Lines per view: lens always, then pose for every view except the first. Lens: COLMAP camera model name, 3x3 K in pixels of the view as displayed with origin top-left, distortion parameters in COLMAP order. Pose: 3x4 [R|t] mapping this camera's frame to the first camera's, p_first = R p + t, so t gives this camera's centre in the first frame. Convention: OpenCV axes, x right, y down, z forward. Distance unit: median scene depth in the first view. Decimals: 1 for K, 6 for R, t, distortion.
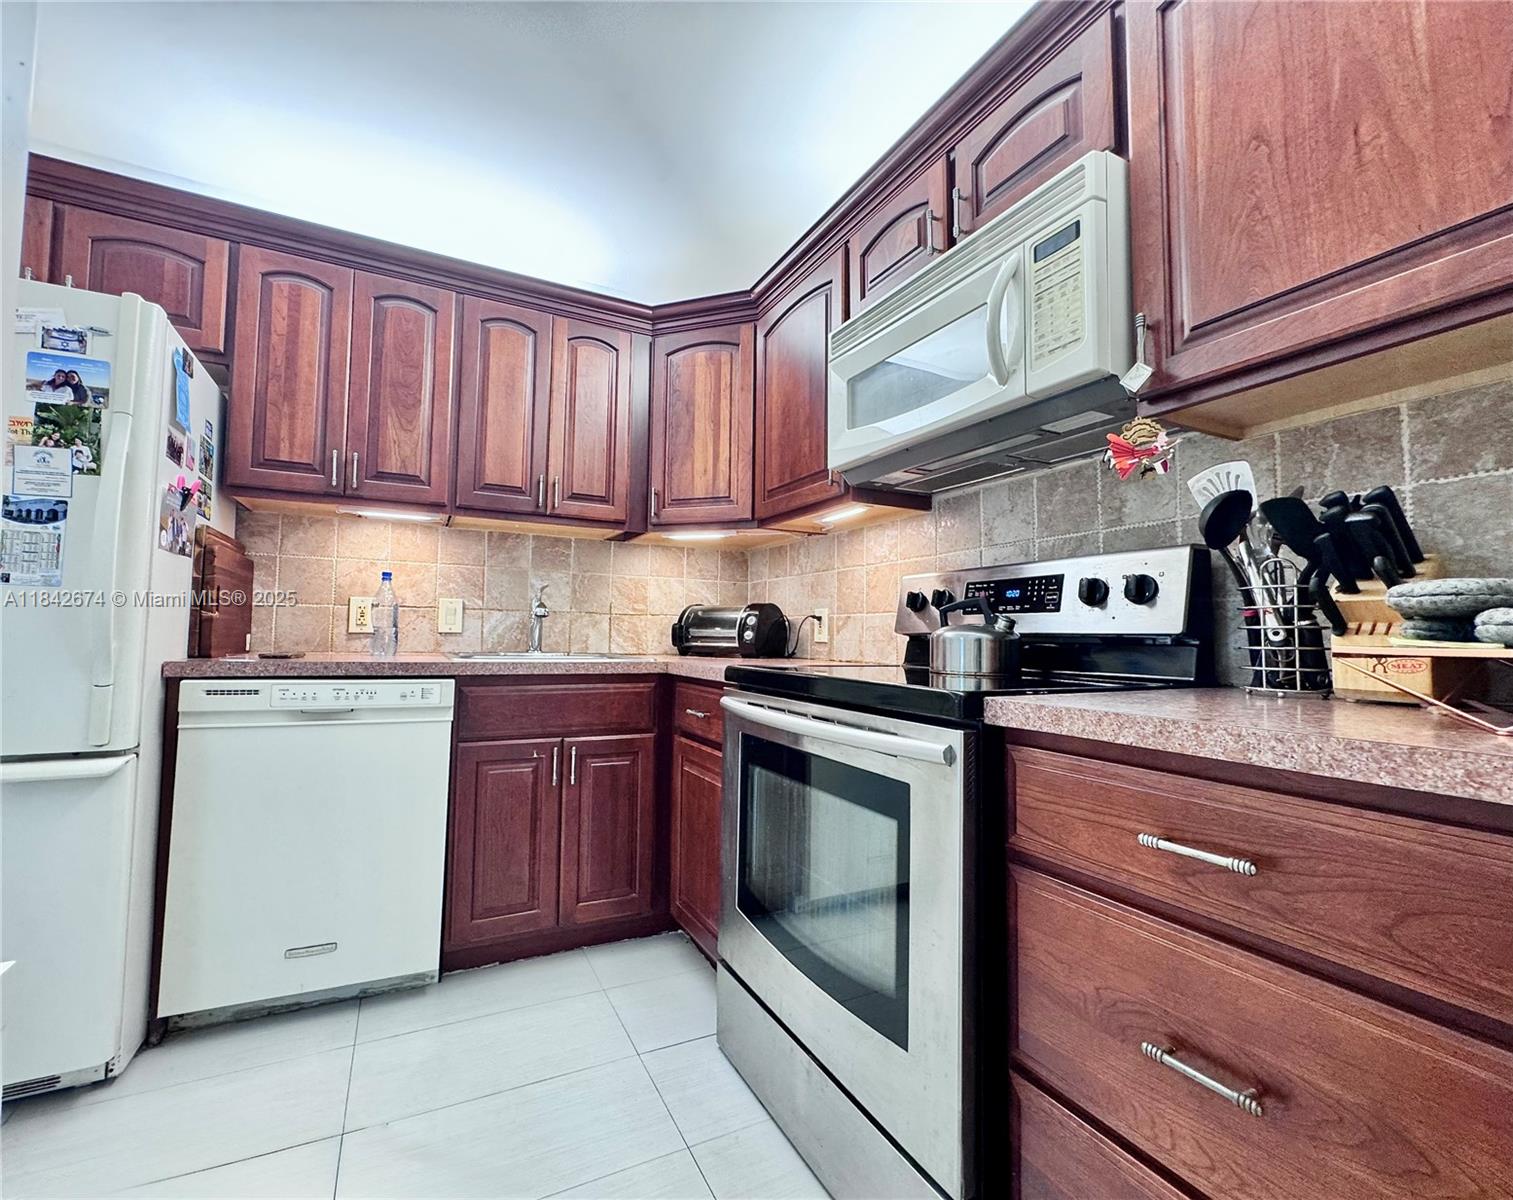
lens RADIAL K [[649.2, 0, 756.5], [0, 649.2, 600.0], [0, 0, 1]] dist [-0.001295, -0.000622]
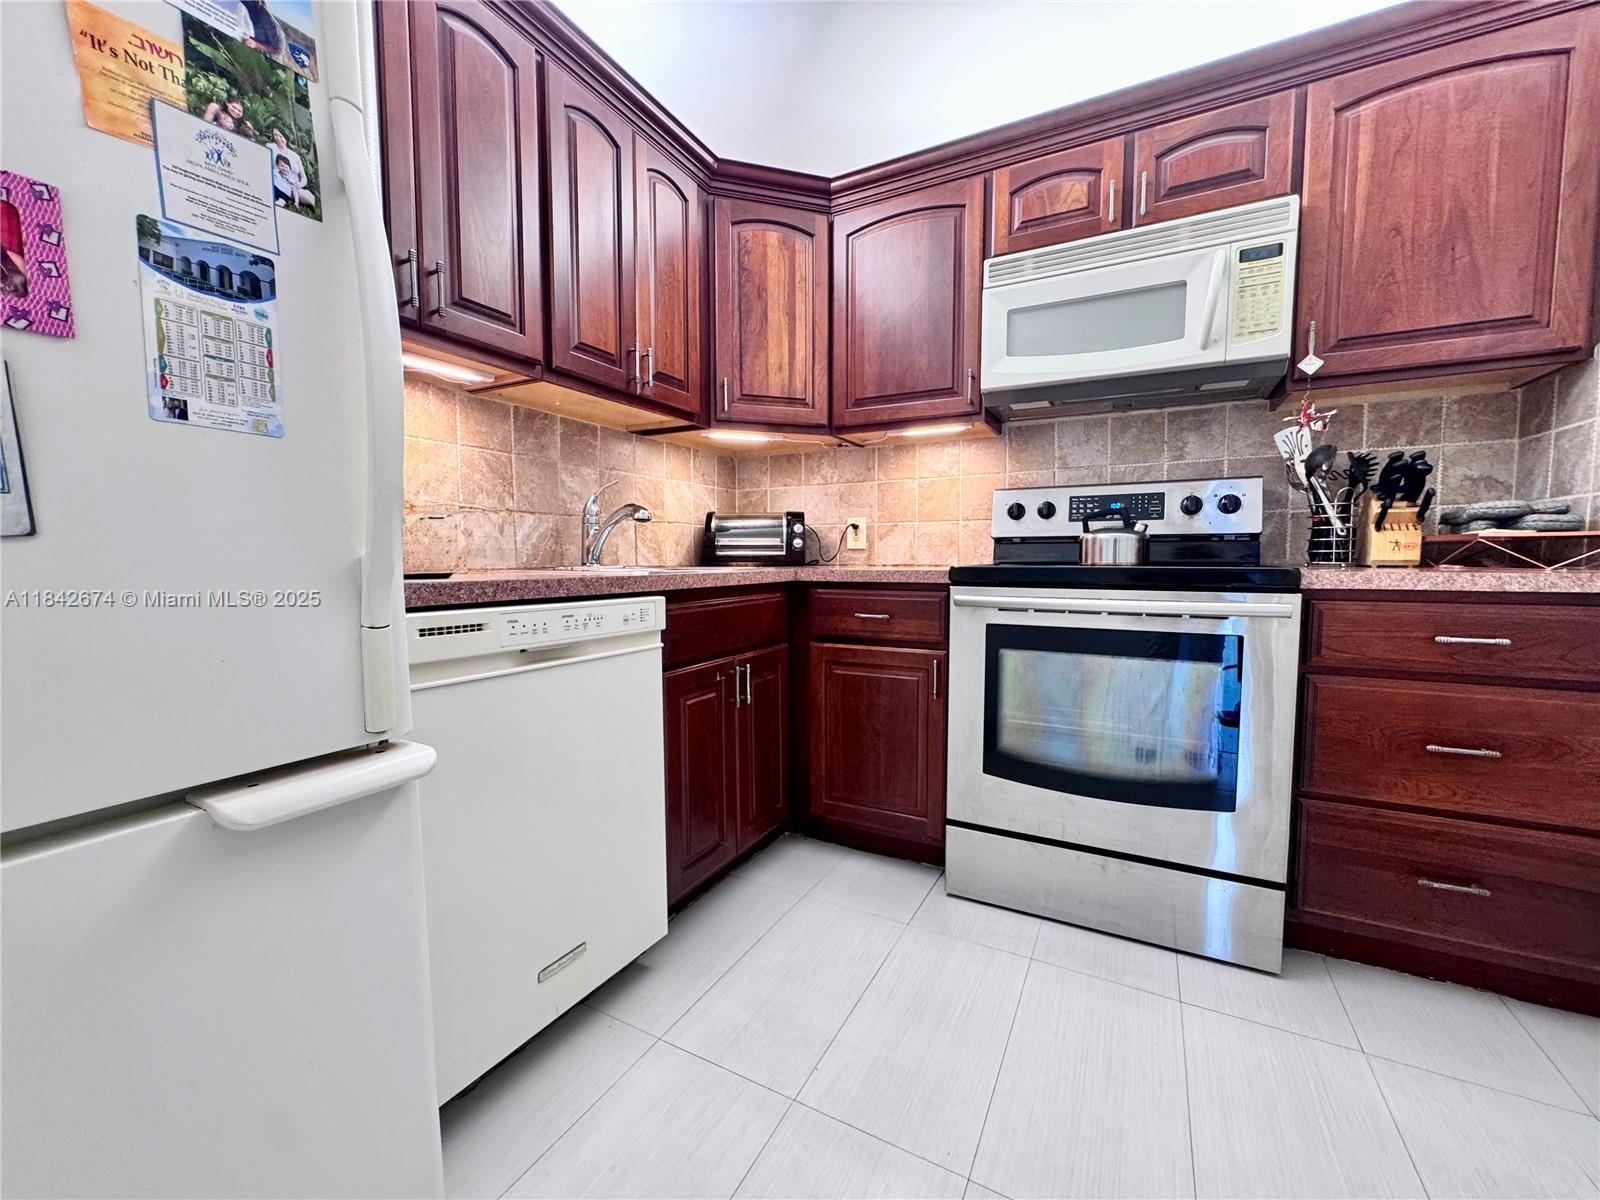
lens RADIAL K [[636.4, 0, 800.0], [0, 636.4, 600.0], [0, 0, 1]] dist [-0.001351, -0.000783]
pose [[0.807084, -0.059933, 0.587387, -0.975520], [-0.015325, 0.992373, 0.122312, 0.034809], [-0.590238, -0.107718, 0.800010, 0.330349]]
